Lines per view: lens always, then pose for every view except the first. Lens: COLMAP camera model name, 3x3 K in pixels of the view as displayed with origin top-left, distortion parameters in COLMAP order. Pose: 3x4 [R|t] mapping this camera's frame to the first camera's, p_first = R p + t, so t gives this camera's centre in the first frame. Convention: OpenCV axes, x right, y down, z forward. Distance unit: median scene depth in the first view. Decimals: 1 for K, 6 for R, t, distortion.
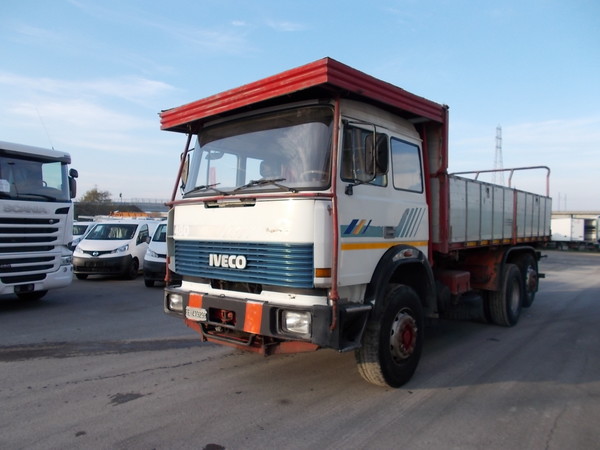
lens RADIAL K [[475.6, 0, 299.4], [0, 475.6, 224.7], [0, 0, 1]] dist [0.048373, 0.005920]
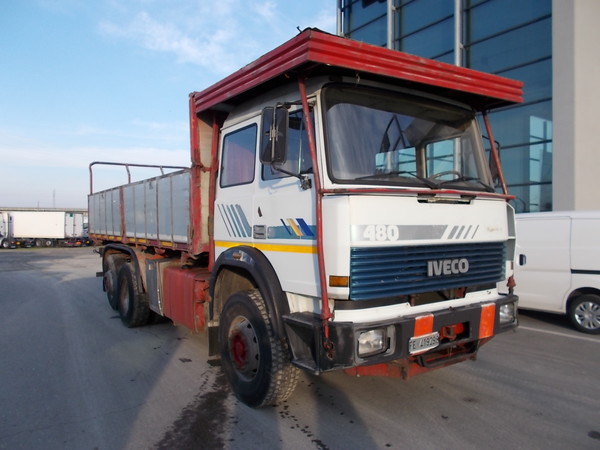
lens RADIAL K [[475.6, 0, 299.7], [0, 475.6, 226.7], [0, 0, 1]] dist [0.048373, 0.005920]
pose [[0.223276, -0.011829, 0.974683, -1.044173], [-0.000118, 0.999926, 0.012162, -0.005634], [-0.974755, -0.002830, 0.223258, 1.074313]]
